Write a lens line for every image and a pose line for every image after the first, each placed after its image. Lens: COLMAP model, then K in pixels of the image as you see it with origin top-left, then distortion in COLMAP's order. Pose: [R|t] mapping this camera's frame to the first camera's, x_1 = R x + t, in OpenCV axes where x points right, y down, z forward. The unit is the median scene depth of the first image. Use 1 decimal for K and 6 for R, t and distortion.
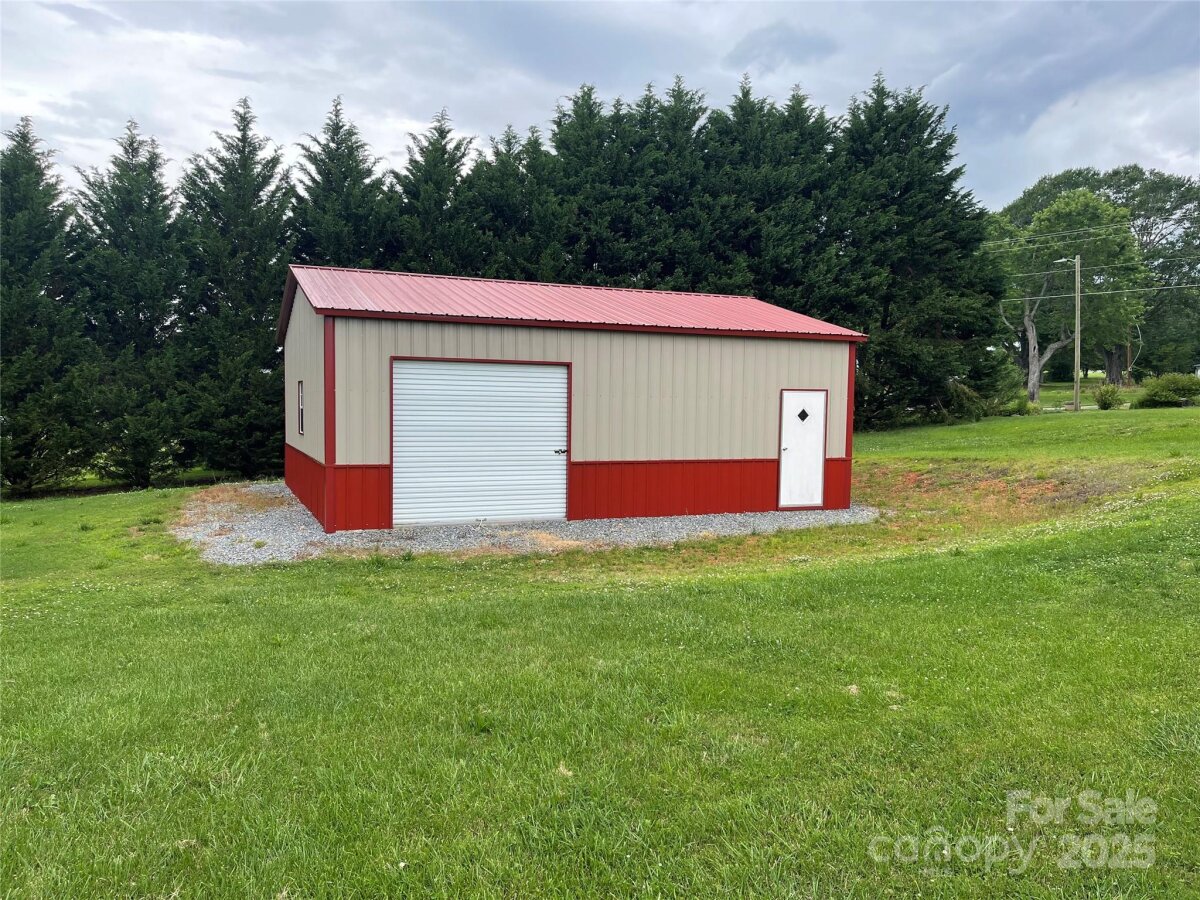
lens RADIAL K [[898.1, 0, 608.7], [0, 898.1, 457.1], [0, 0, 1]] dist [0.054940, -0.068922]
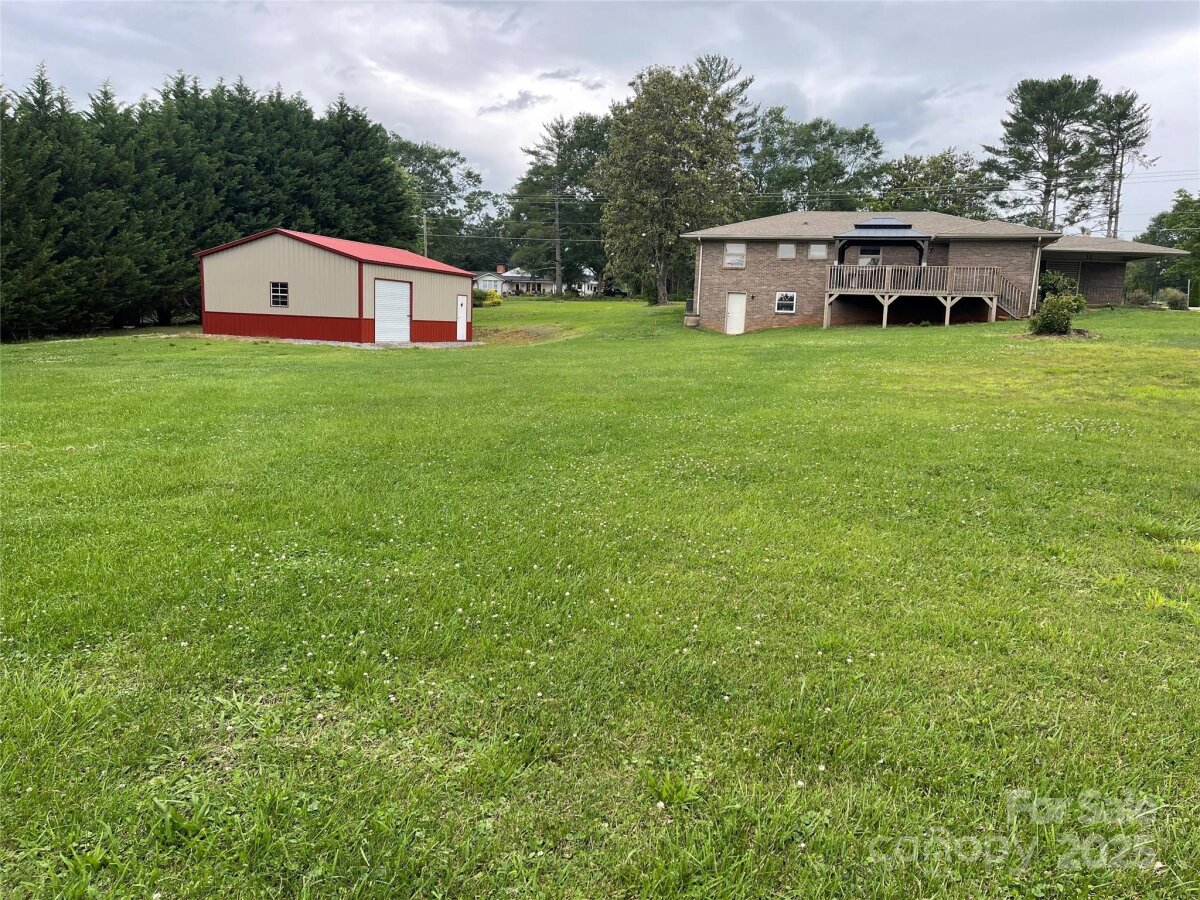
lens RADIAL K [[898.1, 0, 608.7], [0, 898.1, 457.1], [0, 0, 1]] dist [0.054940, -0.068922]
pose [[0.666927, -0.094013, 0.739168, -0.766532], [0.013101, 0.993335, 0.114519, 0.051191], [-0.745007, -0.066692, 0.663714, -0.563238]]
